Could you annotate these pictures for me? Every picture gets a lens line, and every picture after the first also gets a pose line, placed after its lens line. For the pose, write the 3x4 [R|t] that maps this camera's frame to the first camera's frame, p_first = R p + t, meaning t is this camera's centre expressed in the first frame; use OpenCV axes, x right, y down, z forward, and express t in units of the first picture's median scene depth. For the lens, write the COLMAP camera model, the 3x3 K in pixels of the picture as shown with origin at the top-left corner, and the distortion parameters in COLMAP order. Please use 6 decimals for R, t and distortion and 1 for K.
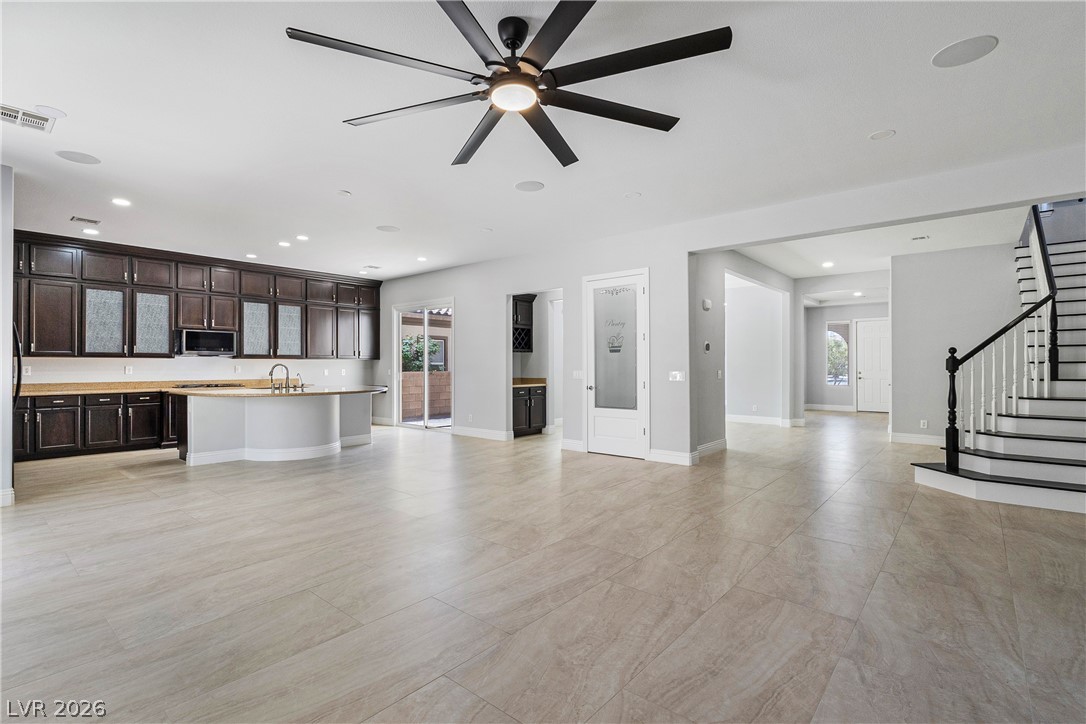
lens RADIAL K [[502.0, 0, 542.0], [0, 502.0, 361.8], [0, 0, 1]] dist [0.000046, -0.000015]
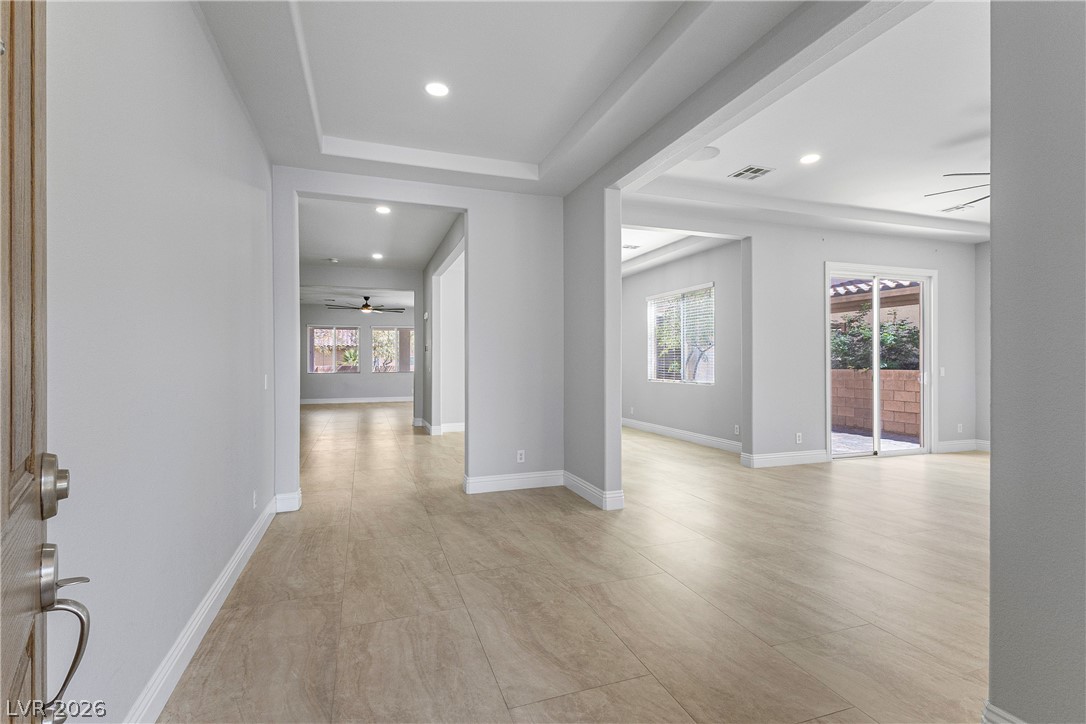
lens RADIAL K [[499.1, 0, 539.4], [0, 499.1, 361.5], [0, 0, 1]] dist [0.013925, -0.000402]
pose [[-0.498552, 0.000167, -0.866860, 0.636105], [0.001647, 0.999998, -0.000754, 0.005687], [0.866858, -0.001804, -0.498551, 0.931196]]
